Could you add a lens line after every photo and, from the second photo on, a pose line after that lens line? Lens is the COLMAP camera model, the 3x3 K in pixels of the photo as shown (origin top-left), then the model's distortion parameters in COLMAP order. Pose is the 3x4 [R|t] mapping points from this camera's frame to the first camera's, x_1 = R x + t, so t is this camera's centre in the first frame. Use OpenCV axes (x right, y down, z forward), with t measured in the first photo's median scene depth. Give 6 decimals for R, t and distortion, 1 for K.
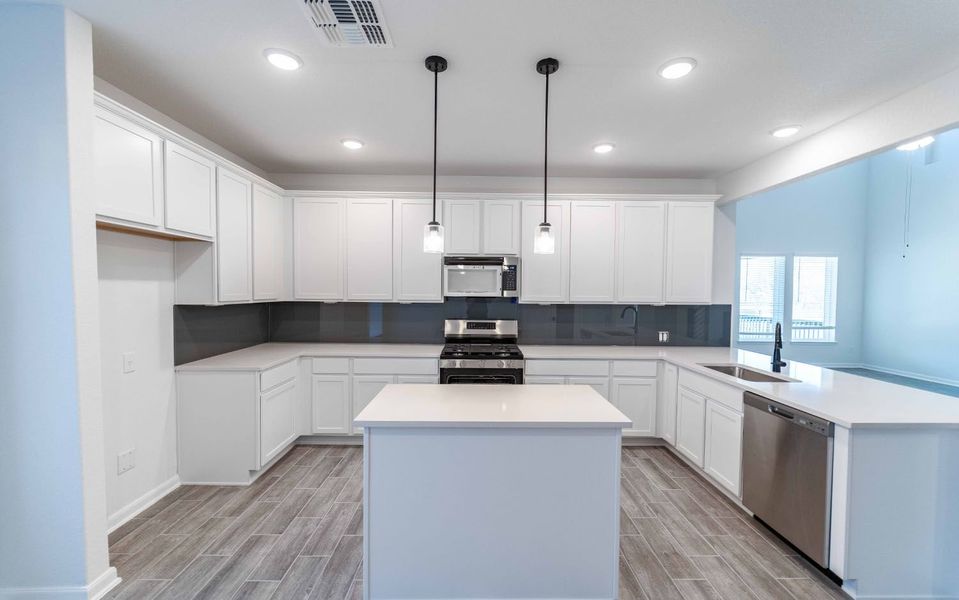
lens RADIAL K [[384.3, 0, 479.5], [0, 384.3, 302.4], [0, 0, 1]] dist [0.000838, -0.000890]
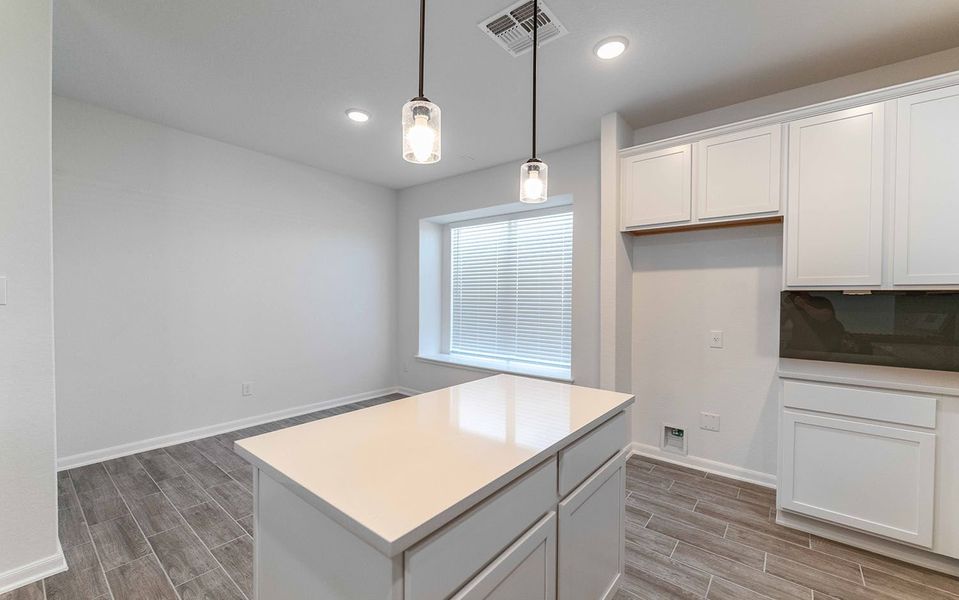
lens RADIAL K [[384.3, 0, 484.9], [0, 384.3, 306.7], [0, 0, 1]] dist [0.000838, -0.000890]
pose [[-0.626564, 0.002208, -0.779367, 0.374237], [-0.042464, 0.998414, 0.036967, 0.038943], [0.778212, 0.056257, -0.625476, 1.019872]]
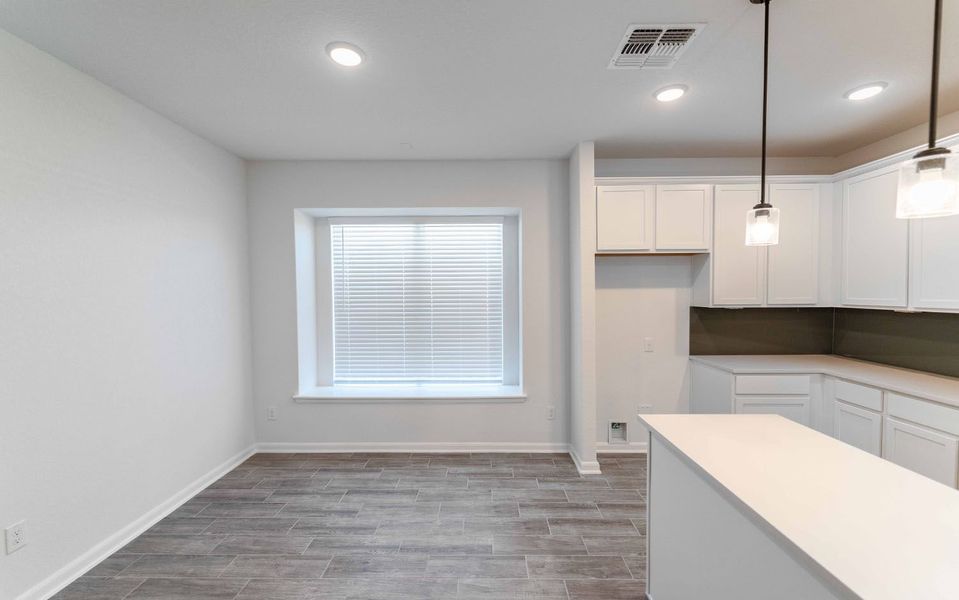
lens RADIAL K [[384.3, 0, 484.5], [0, 384.3, 303.0], [0, 0, 1]] dist [0.000838, -0.000890]
pose [[-0.016035, 0.021521, -0.999640, 0.466812], [-0.027654, 0.999376, 0.021959, -0.013366], [0.999489, 0.027996, -0.015430, 0.346795]]
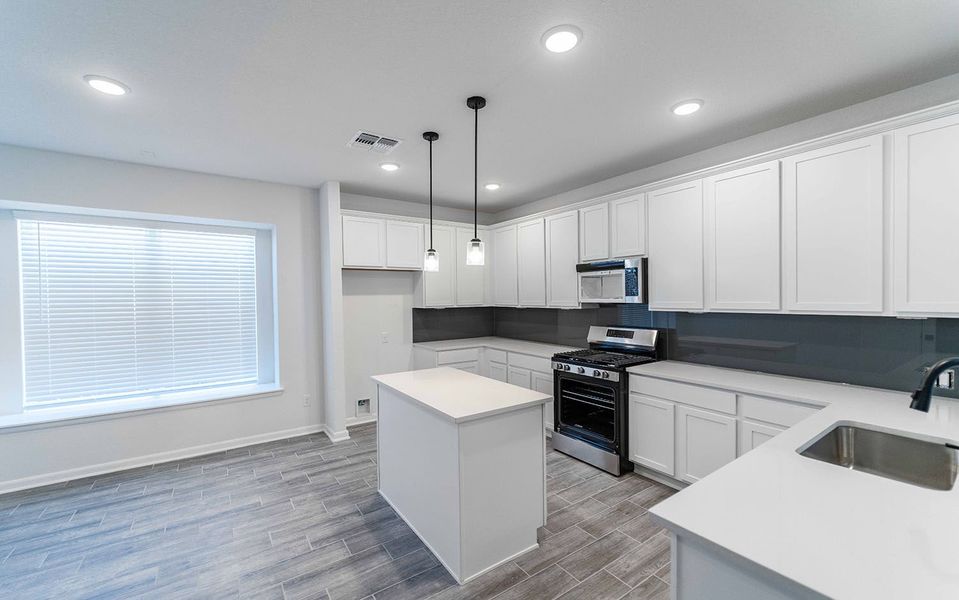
lens RADIAL K [[384.3, 0, 479.4], [0, 384.3, 302.8], [0, 0, 1]] dist [0.000838, -0.000890]
pose [[0.561775, -0.001578, -0.827289, 0.818978], [-0.011295, 0.999890, -0.009577, -0.003290], [0.827213, 0.014725, 0.561695, 0.267118]]
